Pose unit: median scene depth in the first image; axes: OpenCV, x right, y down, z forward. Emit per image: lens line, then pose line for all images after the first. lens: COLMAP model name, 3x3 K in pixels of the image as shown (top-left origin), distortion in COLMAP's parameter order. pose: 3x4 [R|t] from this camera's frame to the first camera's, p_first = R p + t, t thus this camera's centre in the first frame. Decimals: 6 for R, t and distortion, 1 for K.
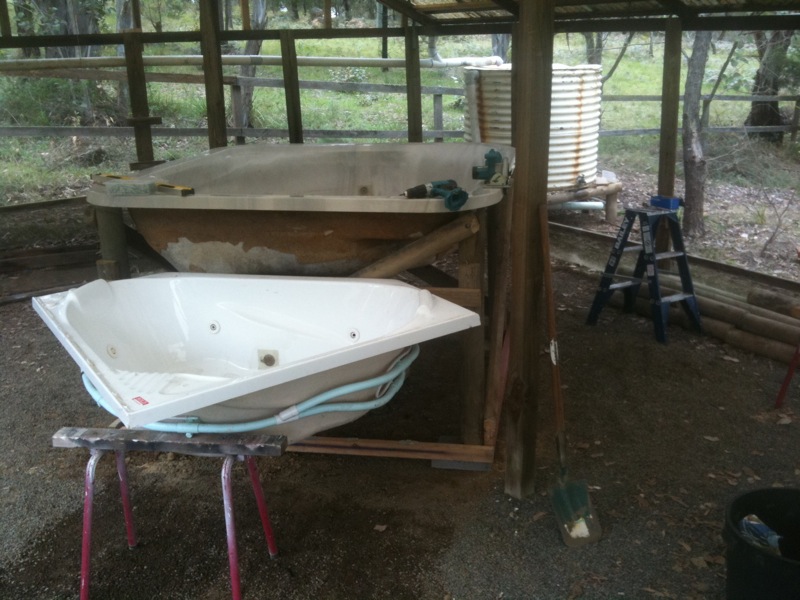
lens RADIAL K [[844.0, 0, 400.0], [0, 844.0, 300.0], [0, 0, 1]] dist [0.089047, -0.314615]
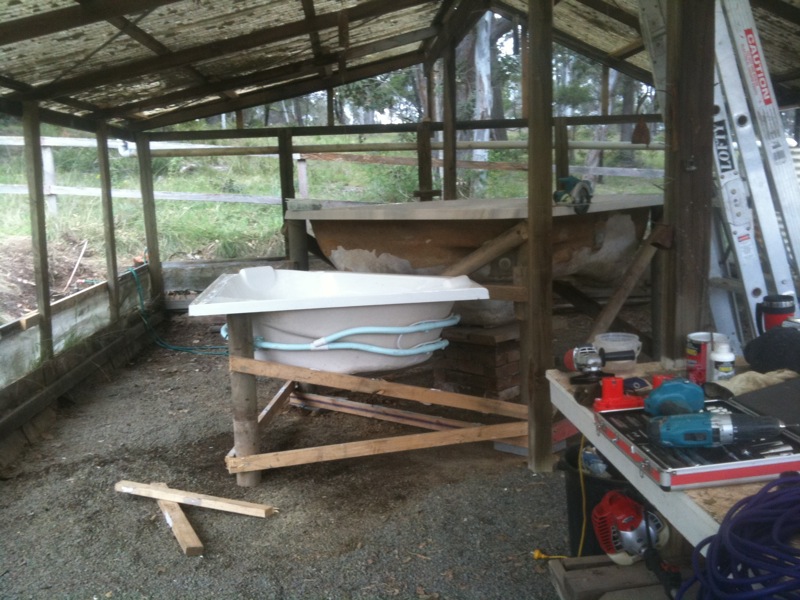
lens RADIAL K [[844.0, 0, 400.0], [0, 844.0, 300.0], [0, 0, 1]] dist [0.089047, -0.314615]
pose [[0.875352, 0.057573, -0.480046, 0.463331], [-0.124406, 0.986274, -0.108565, 0.140741], [0.467207, 0.154753, 0.870500, -0.090293]]
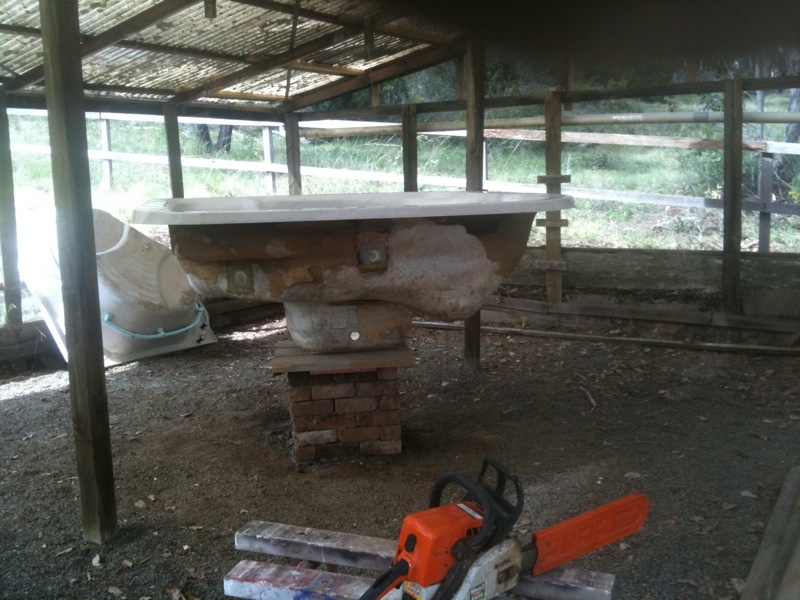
lens RADIAL K [[836.6, 0, 390.9], [0, 836.6, 314.2], [0, 0, 1]] dist [0.120081, -0.404829]
pose [[0.437366, 0.164995, -0.884018, 0.967363], [-0.245623, 0.967564, 0.059067, -0.121640], [0.865090, 0.191301, 0.463706, 0.728227]]
